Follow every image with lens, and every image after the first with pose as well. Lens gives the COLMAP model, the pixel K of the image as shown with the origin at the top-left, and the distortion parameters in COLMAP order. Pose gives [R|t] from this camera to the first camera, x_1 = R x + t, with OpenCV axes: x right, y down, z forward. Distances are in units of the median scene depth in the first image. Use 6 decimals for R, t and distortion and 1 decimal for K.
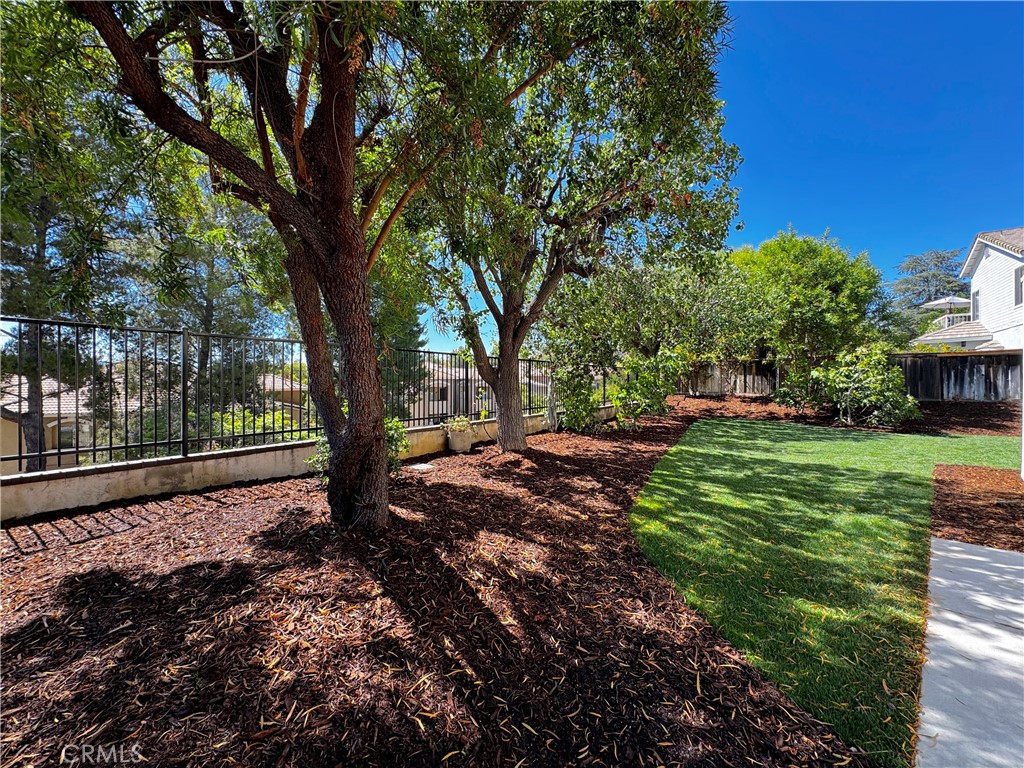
lens RADIAL K [[407.6, 0, 513.6], [0, 407.6, 382.0], [0, 0, 1]] dist [-0.004520, 0.001446]
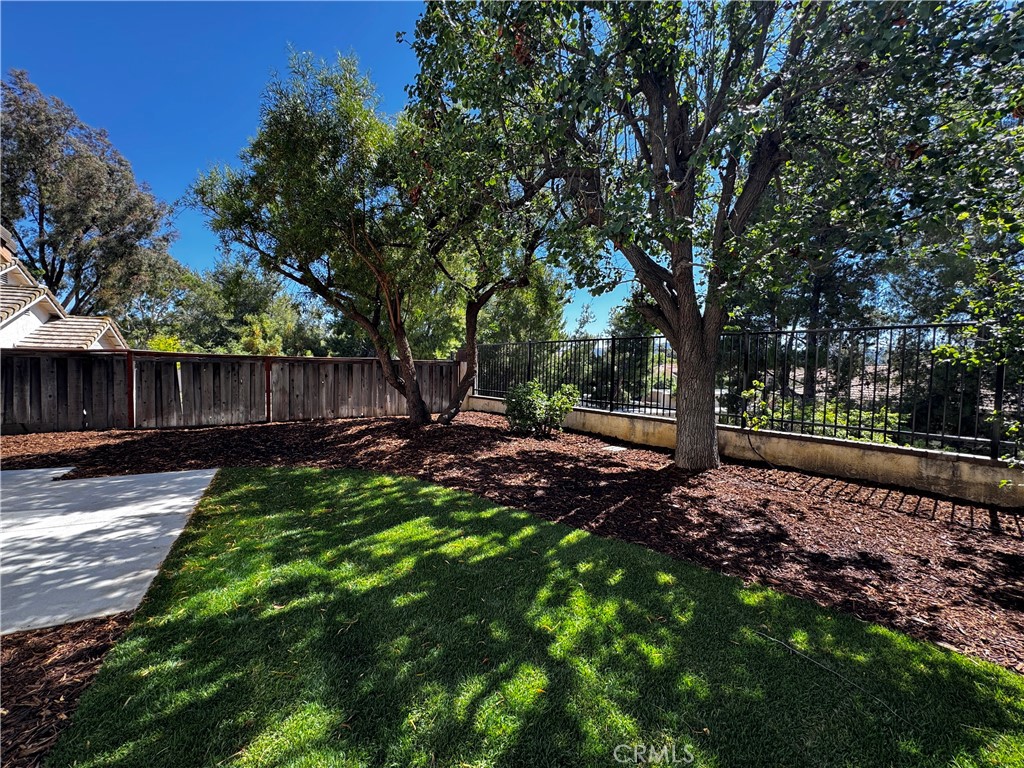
lens RADIAL K [[407.6, 0, 507.9], [0, 407.6, 385.5], [0, 0, 1]] dist [-0.004520, 0.001446]
pose [[-0.262851, 0.044936, -0.963790, 1.381082], [-0.019851, 0.998452, 0.051966, -0.006707], [0.964632, 0.032791, -0.261552, 1.607018]]
